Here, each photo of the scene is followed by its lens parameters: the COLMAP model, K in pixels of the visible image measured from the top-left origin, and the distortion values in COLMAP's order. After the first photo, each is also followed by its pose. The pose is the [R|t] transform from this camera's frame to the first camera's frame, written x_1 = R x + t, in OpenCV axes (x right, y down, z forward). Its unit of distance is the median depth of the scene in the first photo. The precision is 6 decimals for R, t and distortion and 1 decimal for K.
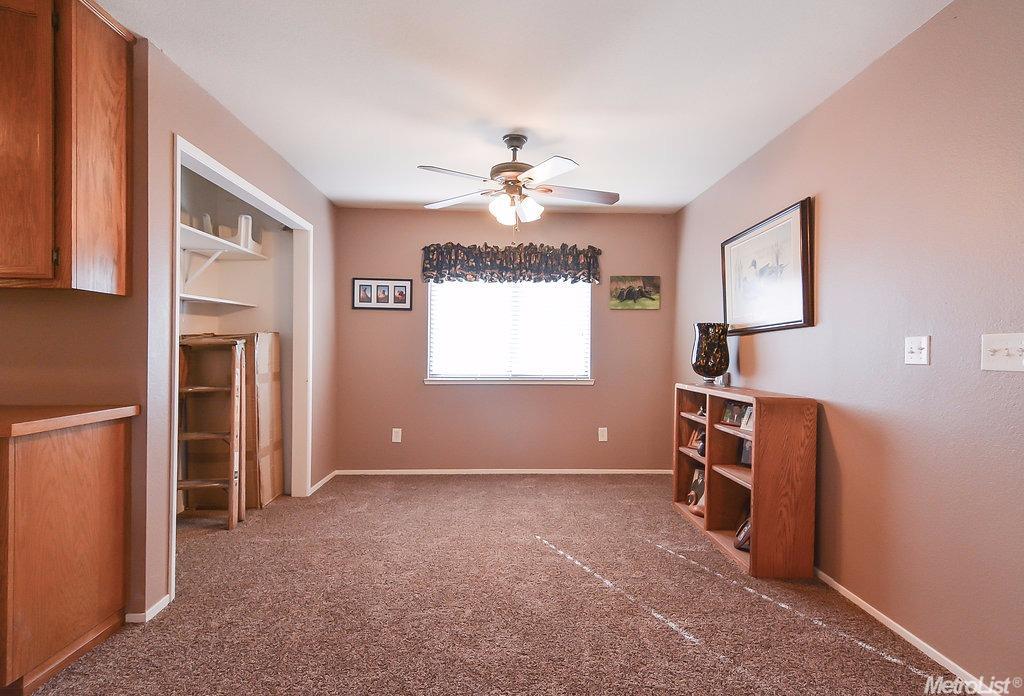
lens RADIAL K [[513.8, 0, 517.1], [0, 513.8, 351.5], [0, 0, 1]] dist [0.001391, 0.000830]
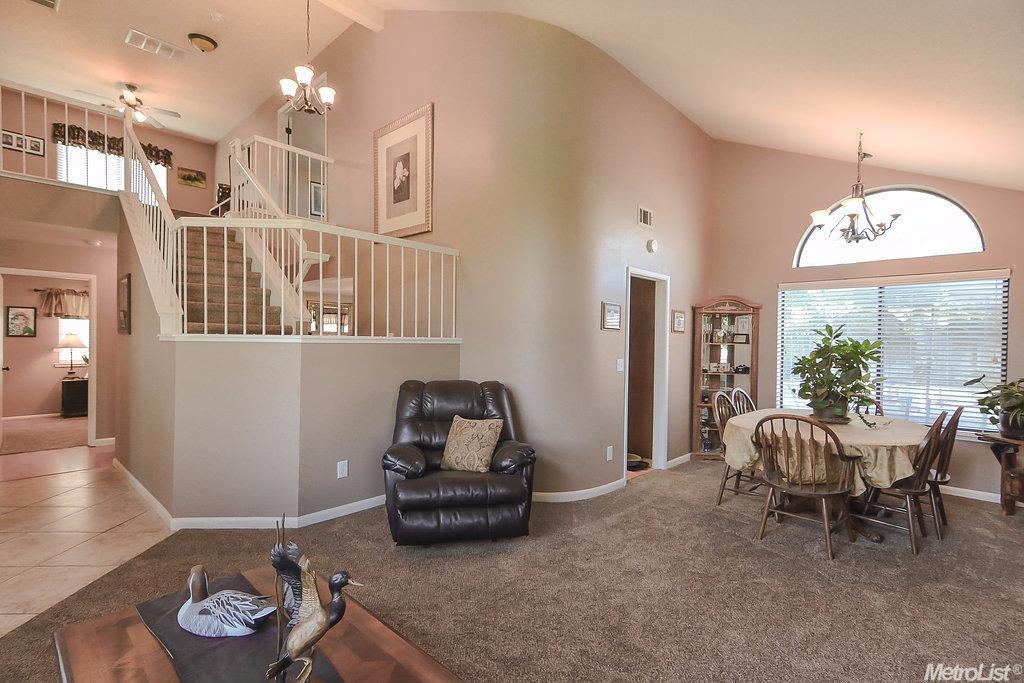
lens RADIAL K [[484.7, 0, 509.4], [0, 484.7, 346.6], [0, 0, 1]] dist [0.019952, -0.006619]
pose [[0.709020, -0.008816, 0.705133, -0.268243], [-0.006667, 0.999793, 0.019204, 0.533855], [-0.705156, -0.018317, 0.708815, -1.355918]]
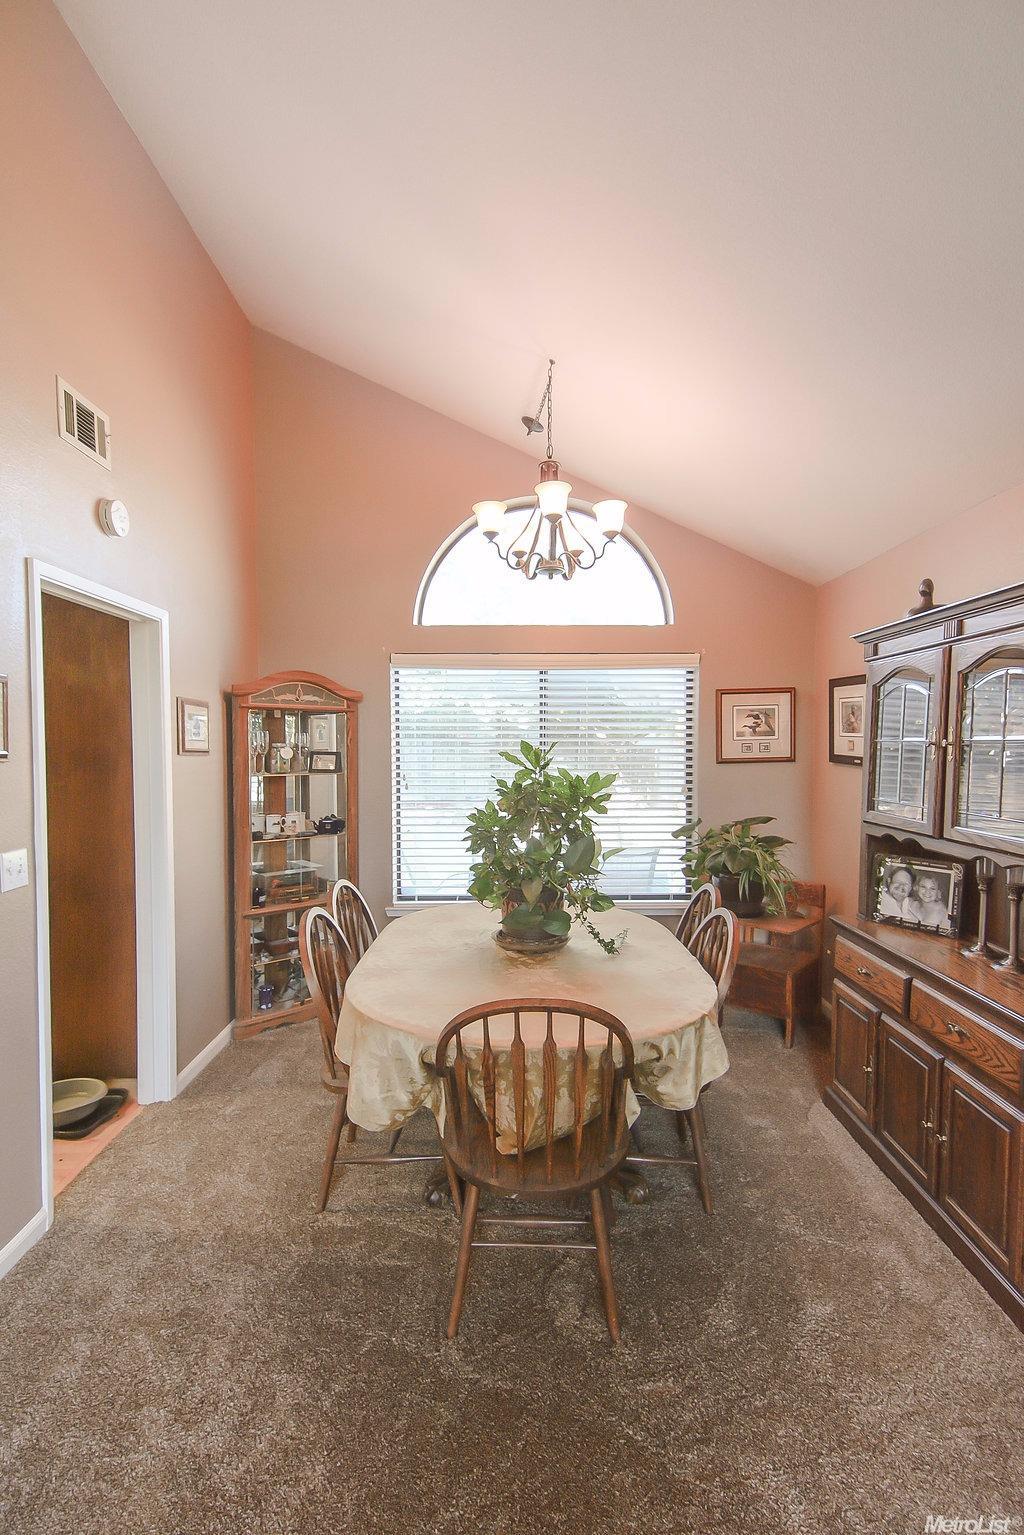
lens RADIAL K [[726.5, 0, 517.7], [0, 726.5, 778.3], [0, 0, 1]] dist [0.019952, -0.006619]
pose [[0.020449, -0.050058, 0.998537, 0.132745], [0.000988, 0.998746, 0.050048, 0.508336], [-0.999790, -0.000036, 0.020473, -1.146020]]
